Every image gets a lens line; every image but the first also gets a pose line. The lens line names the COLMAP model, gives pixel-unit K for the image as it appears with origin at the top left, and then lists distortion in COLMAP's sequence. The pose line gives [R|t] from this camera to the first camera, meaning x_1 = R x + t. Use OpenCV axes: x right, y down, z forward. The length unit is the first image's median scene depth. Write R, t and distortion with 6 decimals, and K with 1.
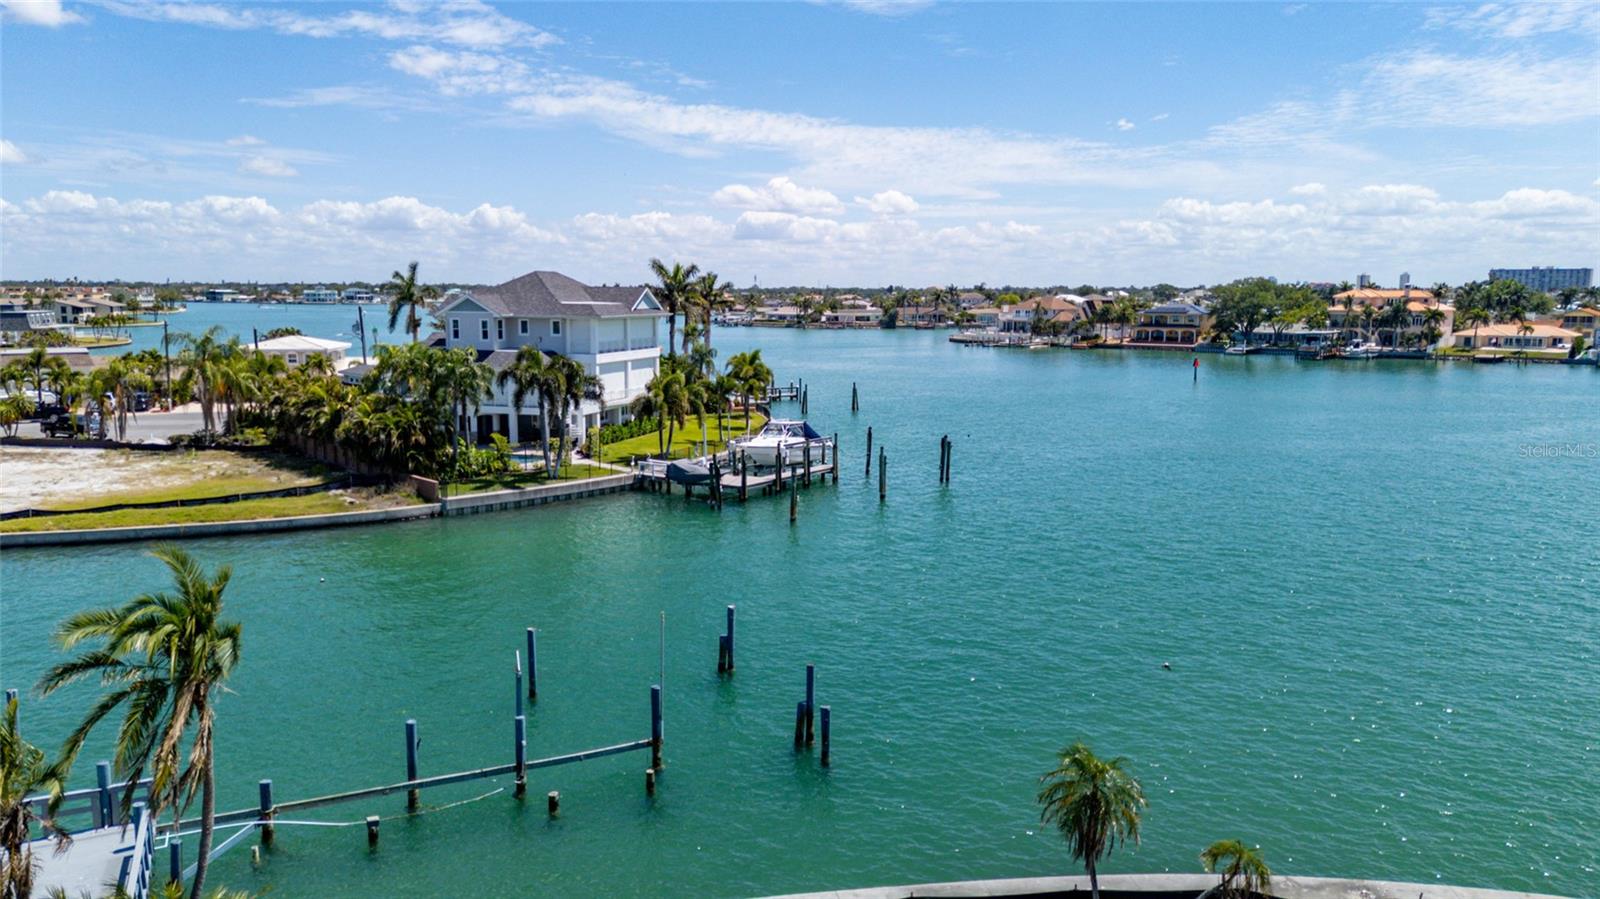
lens RADIAL K [[1157.4, 0, 801.8], [0, 1157.4, 459.1], [0, 0, 1]] dist [0.085852, -0.088404]
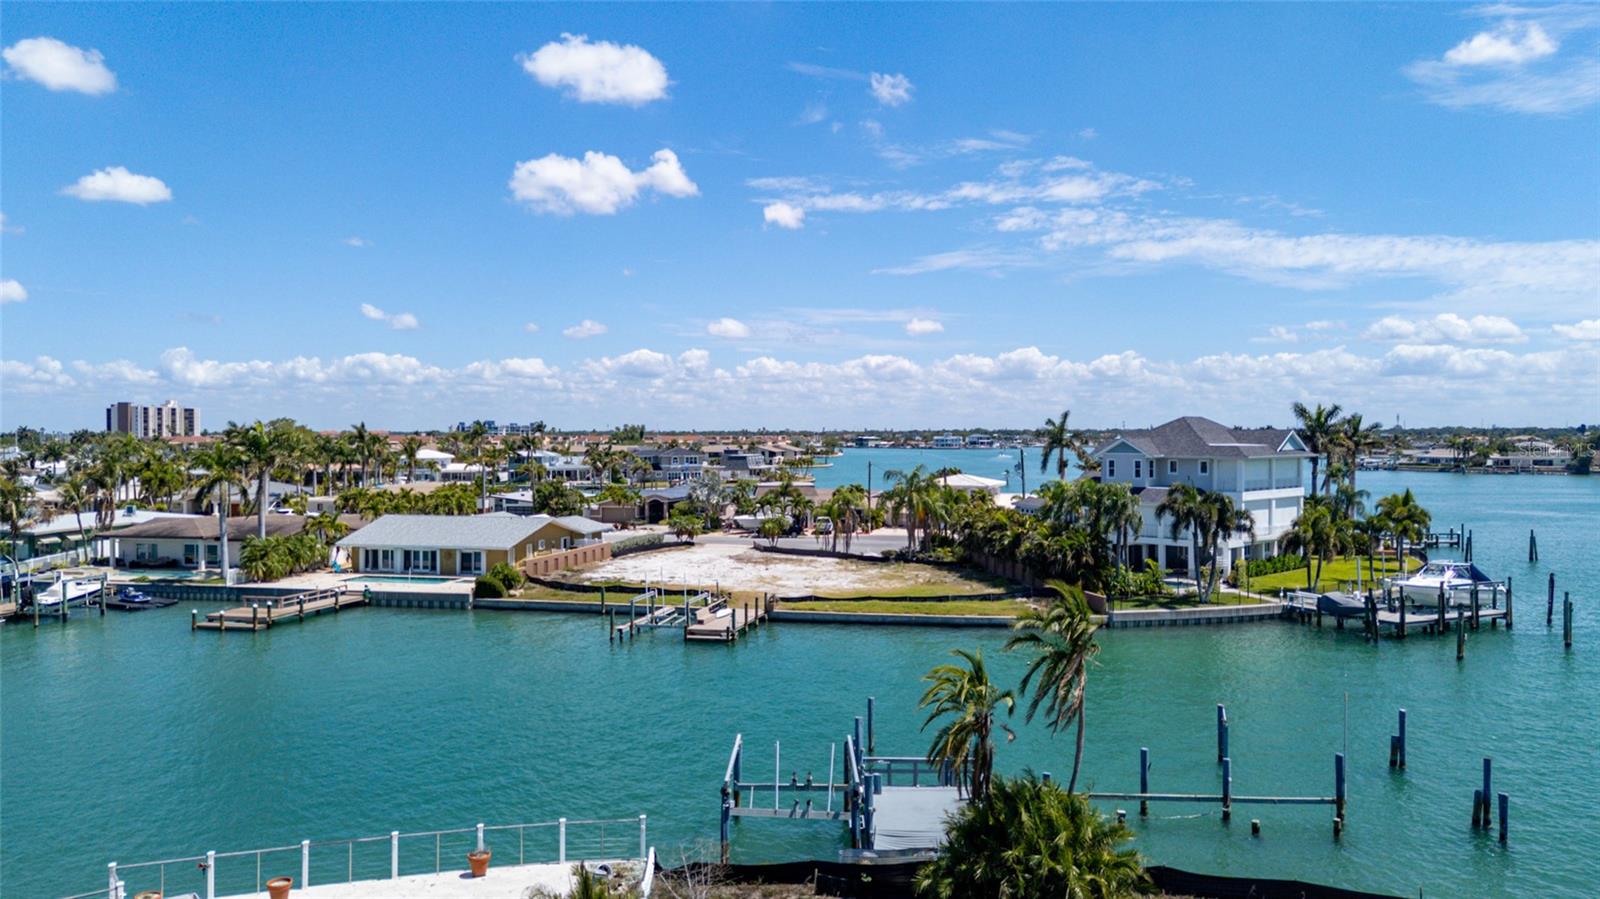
lens RADIAL K [[1160.8, 0, 796.6], [0, 1160.8, 445.1], [0, 0, 1]] dist [0.053409, -0.052438]
pose [[0.870998, -0.001304, -0.491285, -0.005880], [-0.064516, 0.991033, -0.117012, 0.019570], [0.487032, 0.133613, 0.863103, -0.136405]]
